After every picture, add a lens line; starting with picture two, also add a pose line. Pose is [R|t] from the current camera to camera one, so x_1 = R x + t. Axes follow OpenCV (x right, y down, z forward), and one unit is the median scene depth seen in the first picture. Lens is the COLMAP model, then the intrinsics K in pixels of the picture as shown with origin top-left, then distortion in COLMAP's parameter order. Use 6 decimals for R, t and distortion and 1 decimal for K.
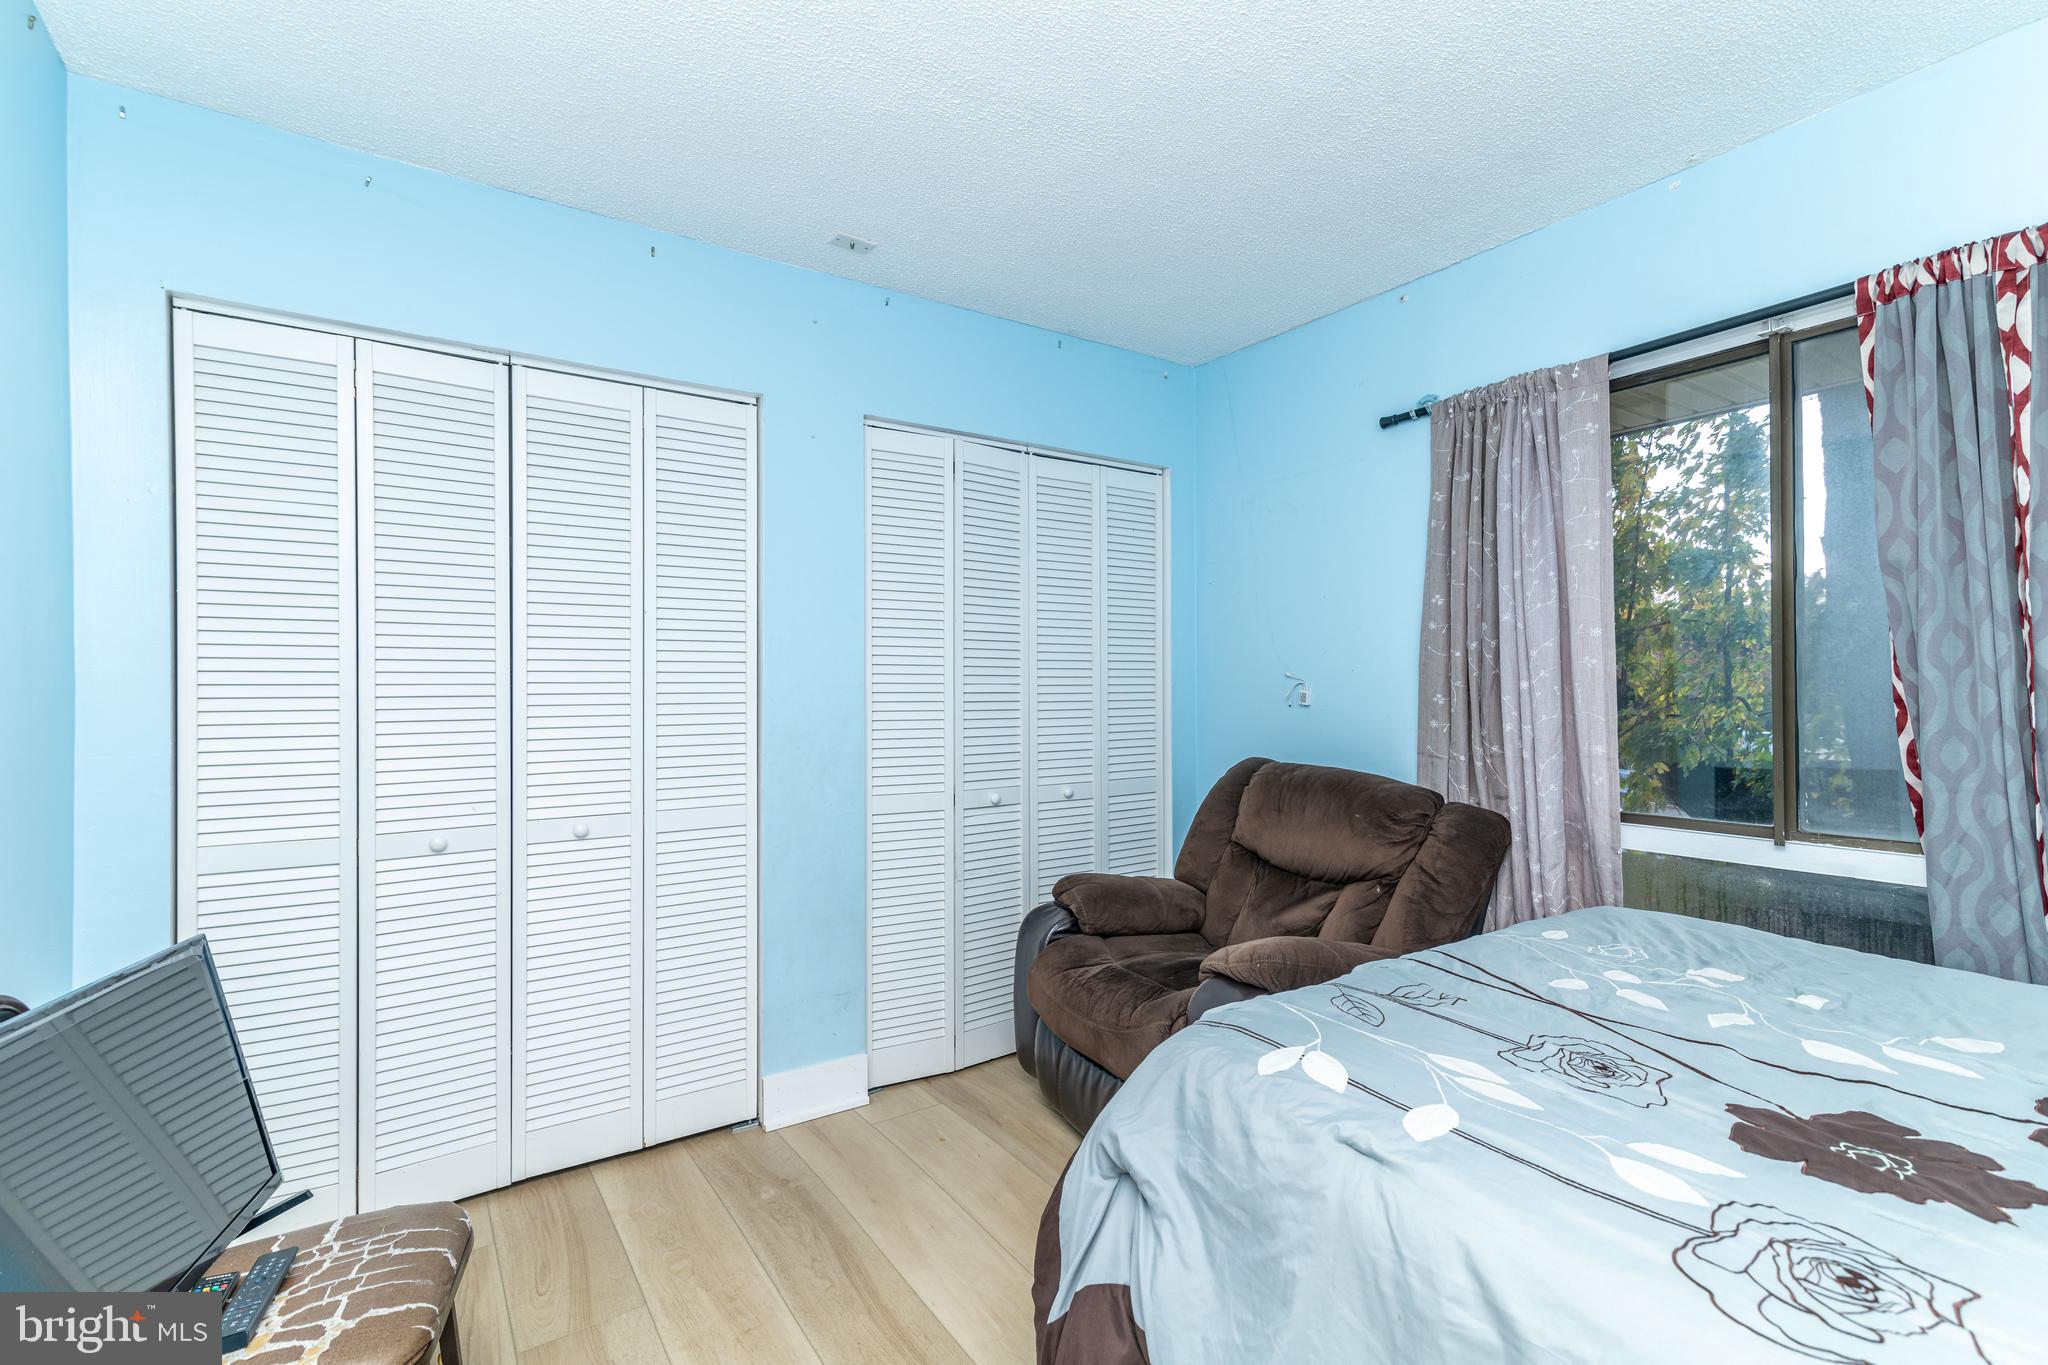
lens RADIAL K [[927.8, 0, 1028.2], [0, 927.8, 678.2], [0, 0, 1]] dist [0.015276, -0.000974]
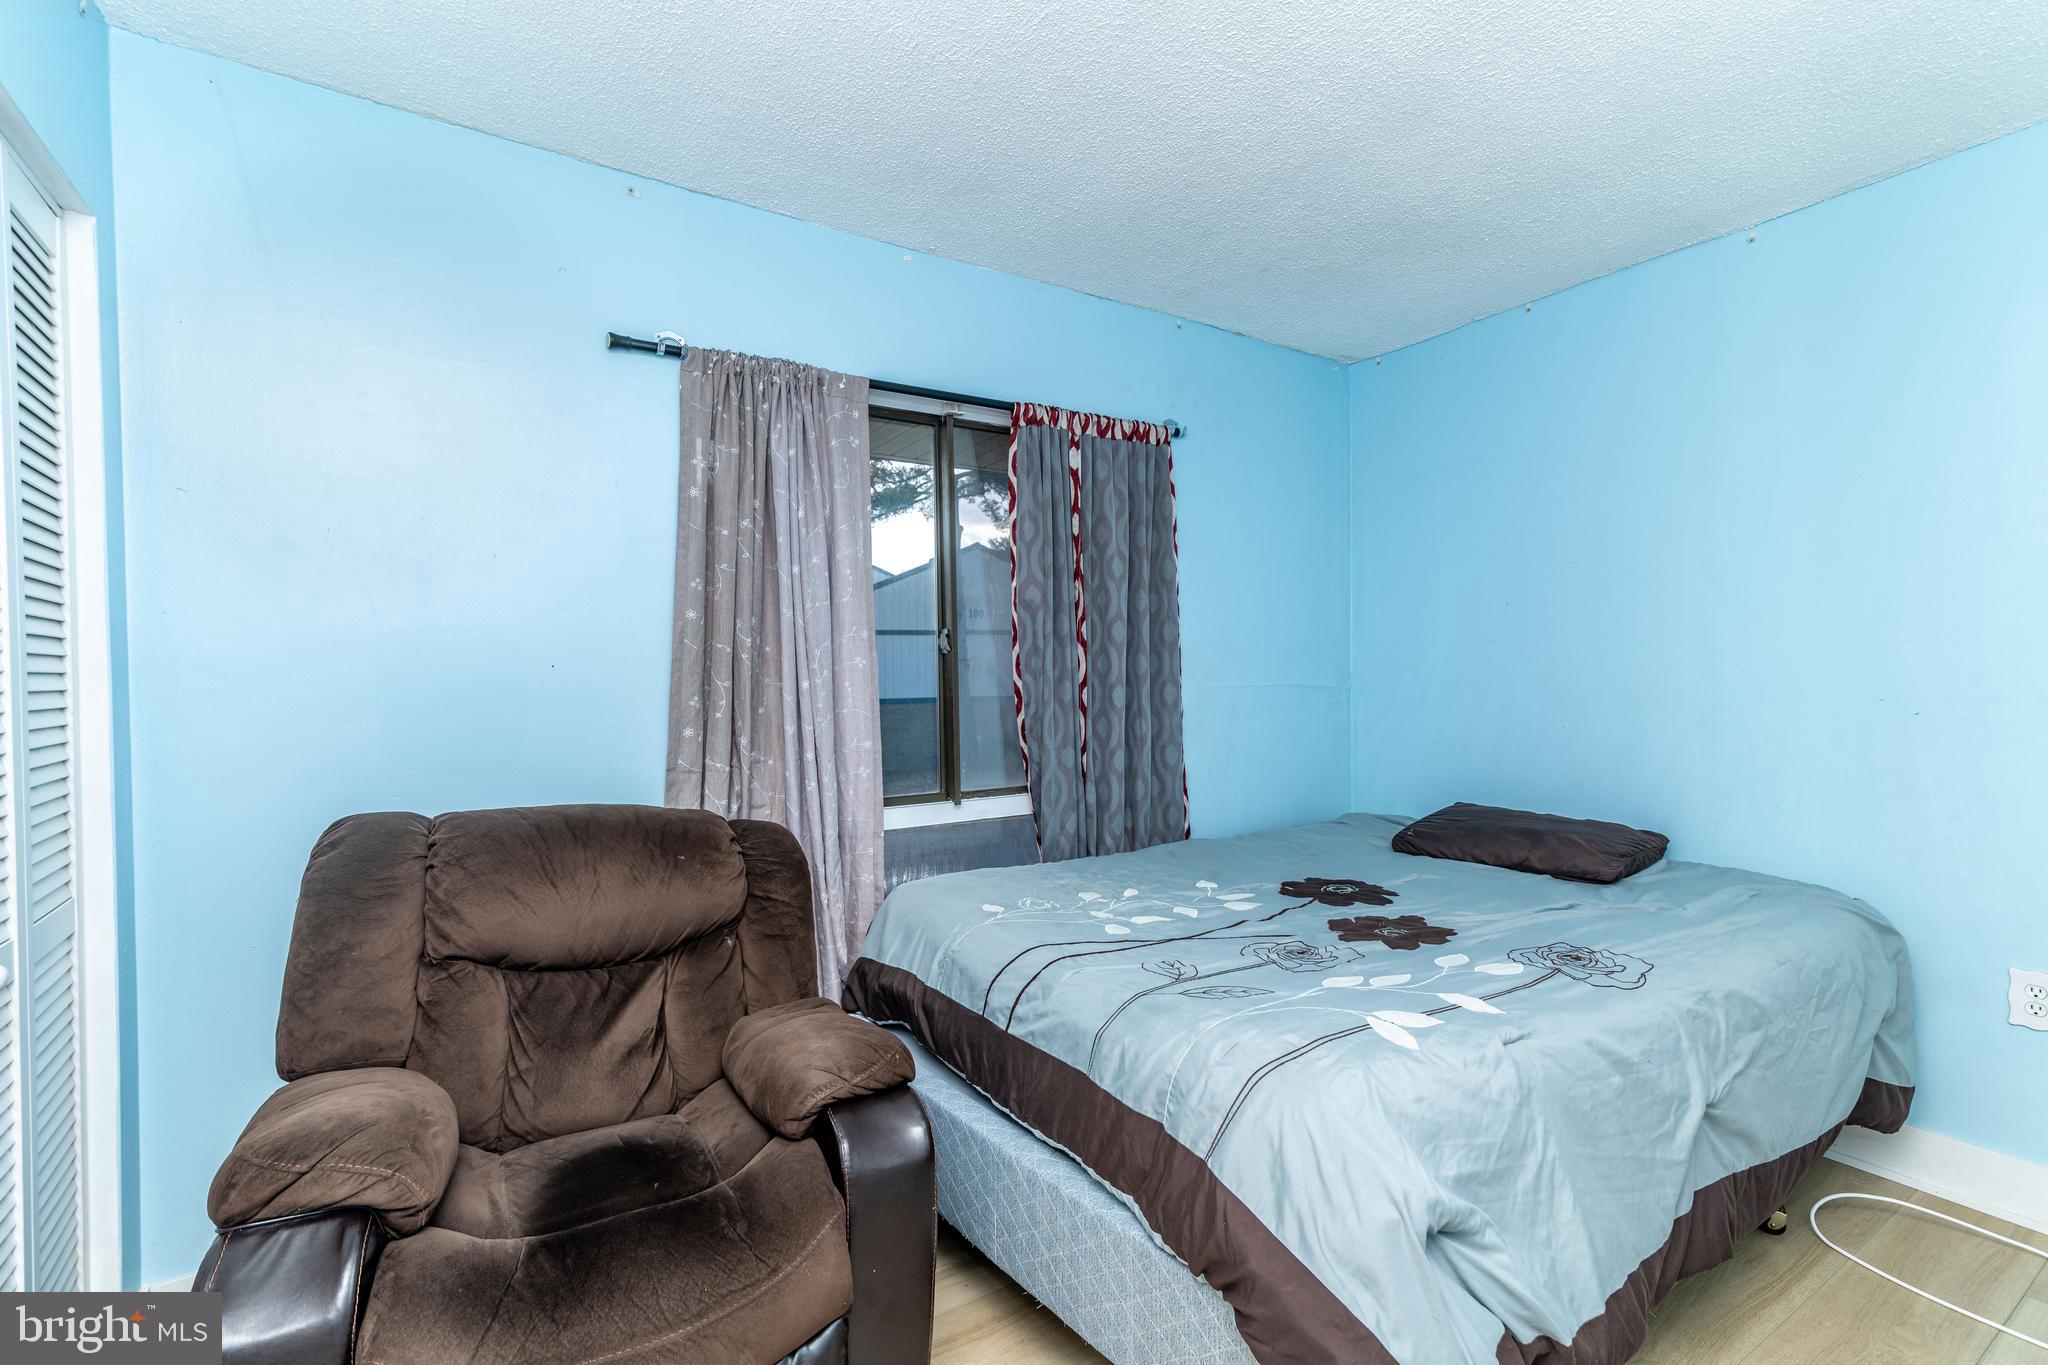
lens RADIAL K [[927.8, 0, 1025.7], [0, 927.8, 685.9], [0, 0, 1]] dist [0.015276, -0.000974]
pose [[0.021377, -0.007844, 0.999741, -0.503318], [0.000008, 0.999969, 0.007846, 0.001194], [-0.999771, -0.000160, 0.021376, 0.871466]]
